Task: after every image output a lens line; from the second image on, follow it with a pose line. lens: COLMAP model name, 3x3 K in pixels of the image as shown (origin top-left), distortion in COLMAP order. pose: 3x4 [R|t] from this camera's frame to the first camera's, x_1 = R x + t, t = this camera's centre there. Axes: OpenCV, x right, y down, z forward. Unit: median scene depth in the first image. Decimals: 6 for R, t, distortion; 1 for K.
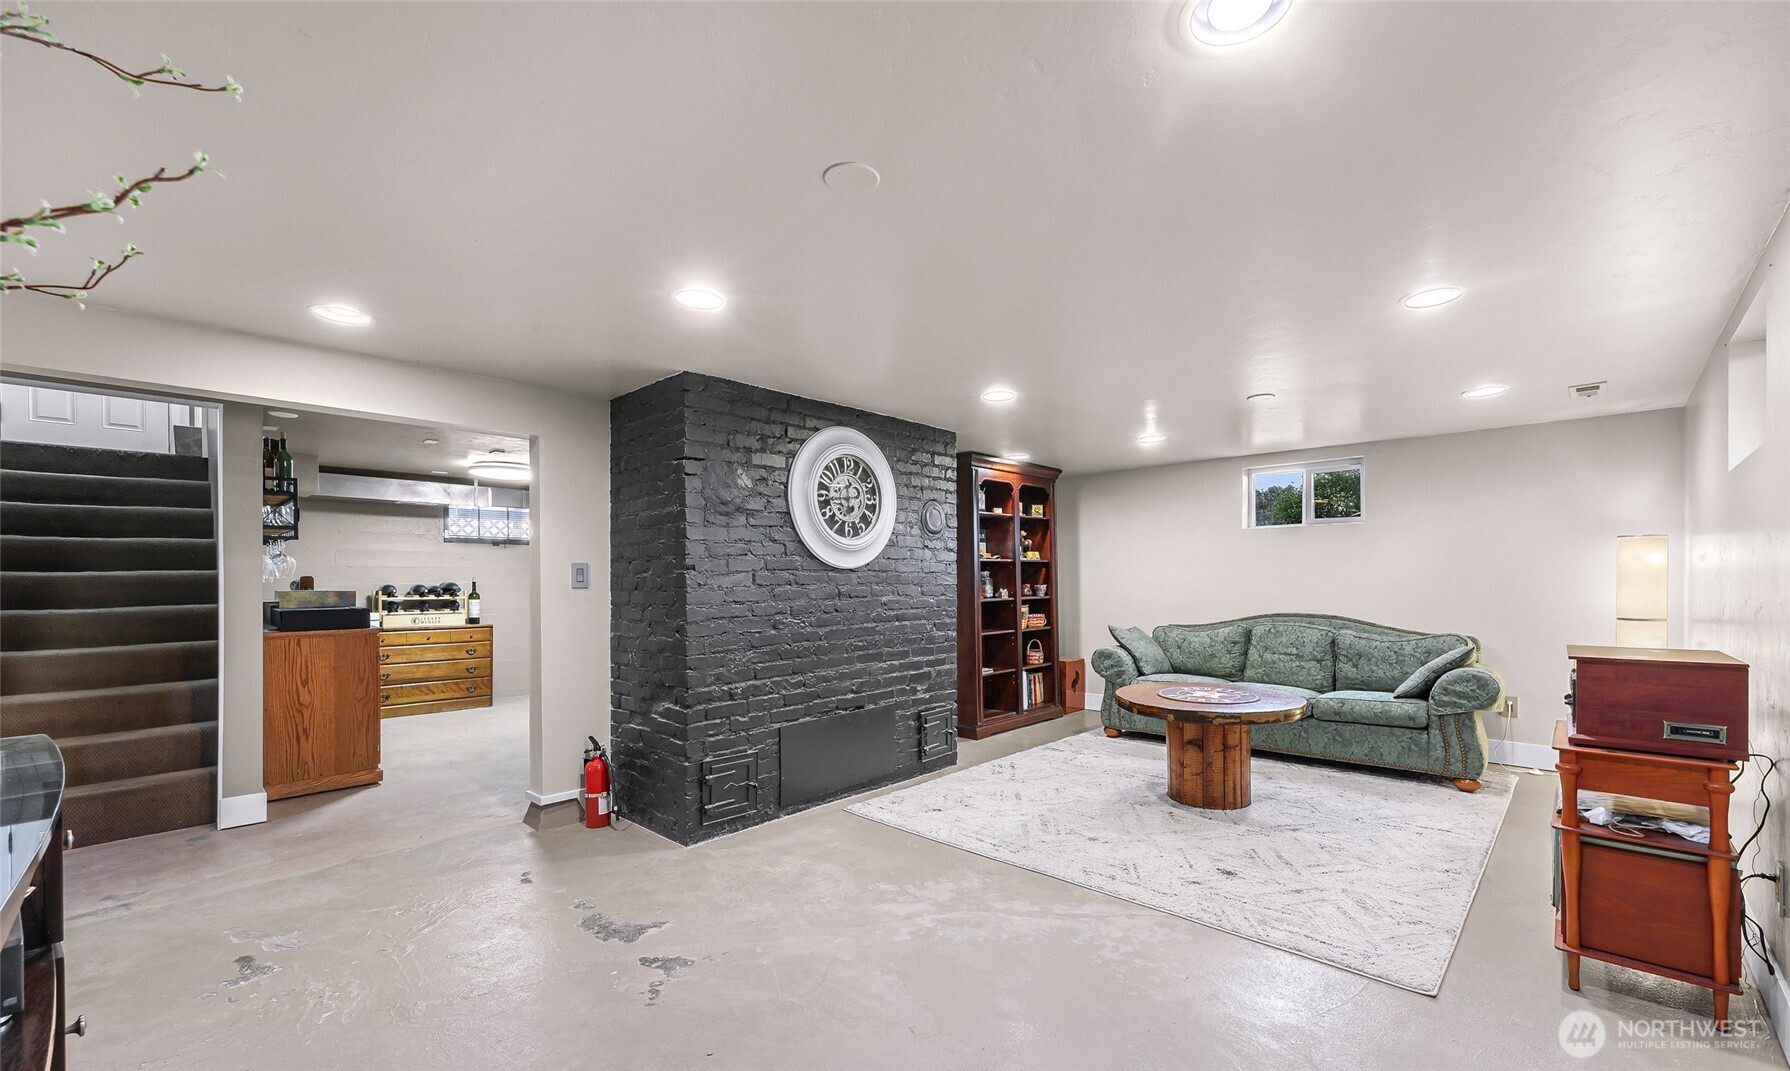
lens RADIAL K [[745.2, 0, 892.6], [0, 745.2, 591.5], [0, 0, 1]] dist [-0.000213, -0.000234]
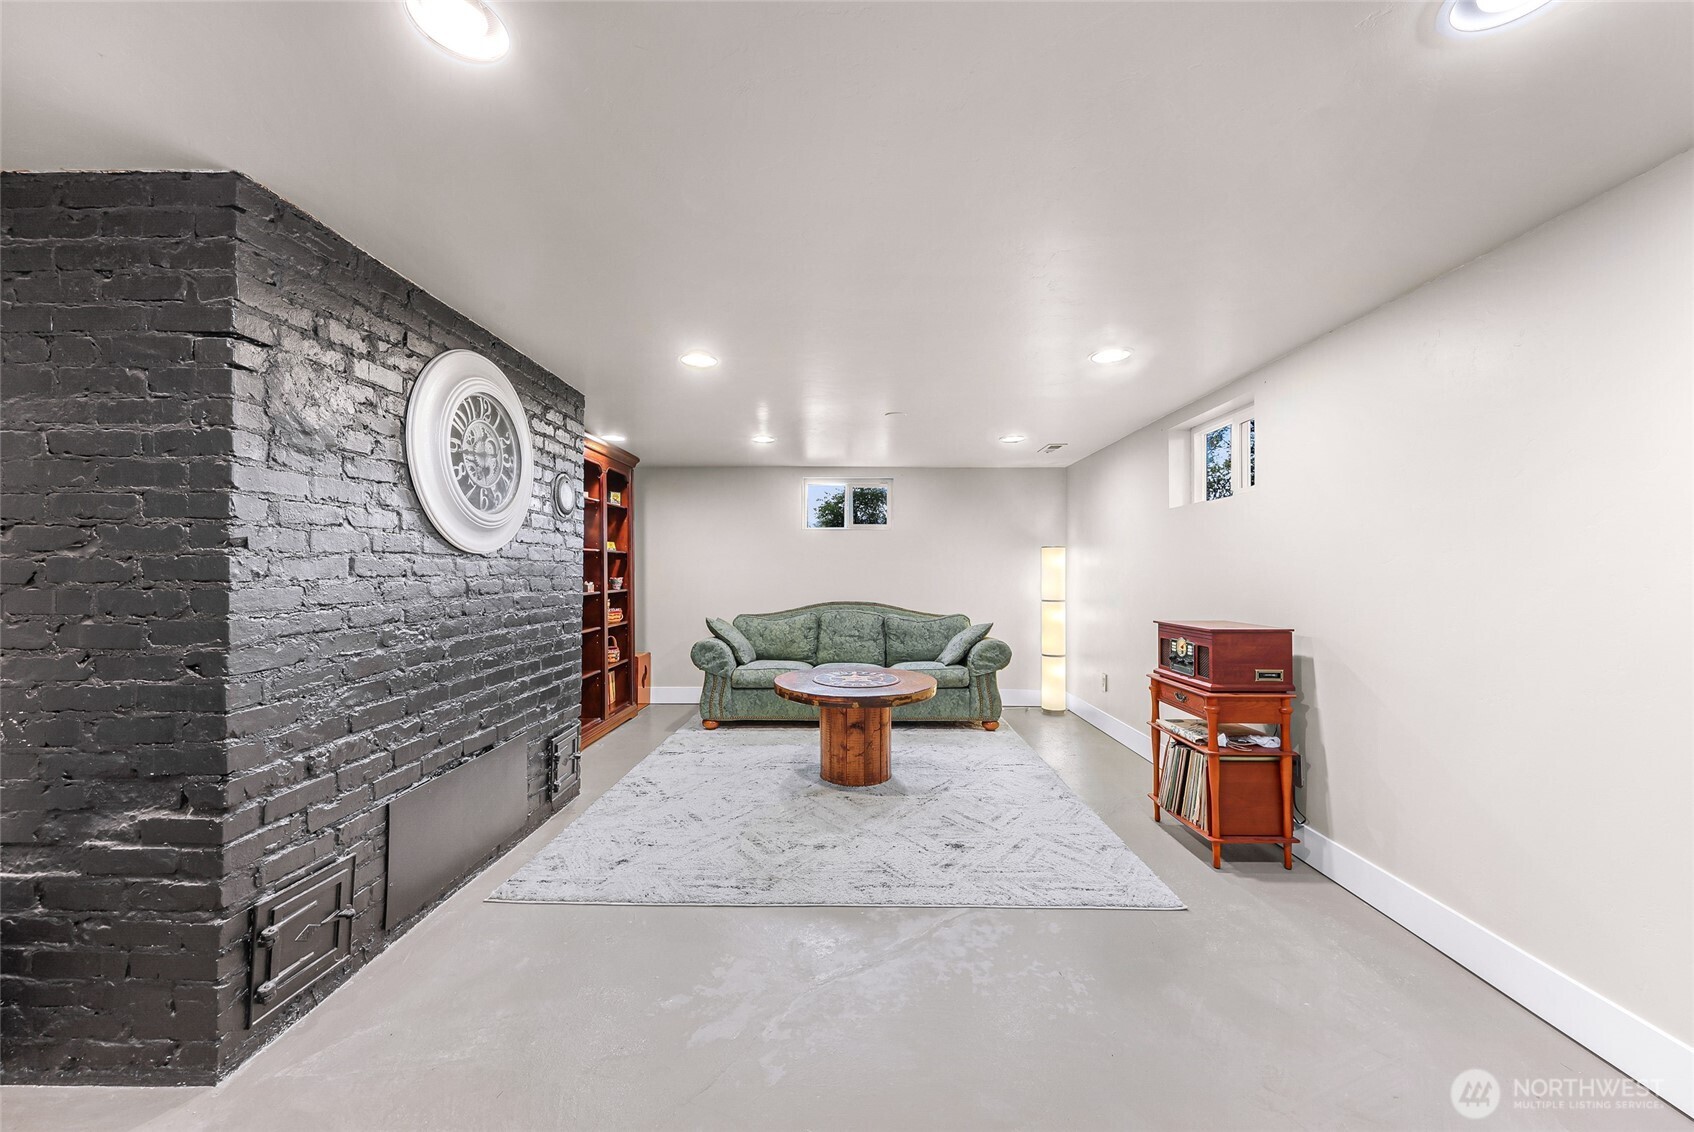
lens RADIAL K [[648.2, 0, 847.0], [0, 648.2, 566.0], [0, 0, 1]] dist [0.000793, -0.000150]
pose [[0.725263, 0.014582, 0.688318, -0.235746], [0.003702, 0.999679, -0.025079, -0.002249], [-0.688462, 0.020736, 0.724975, 0.317355]]
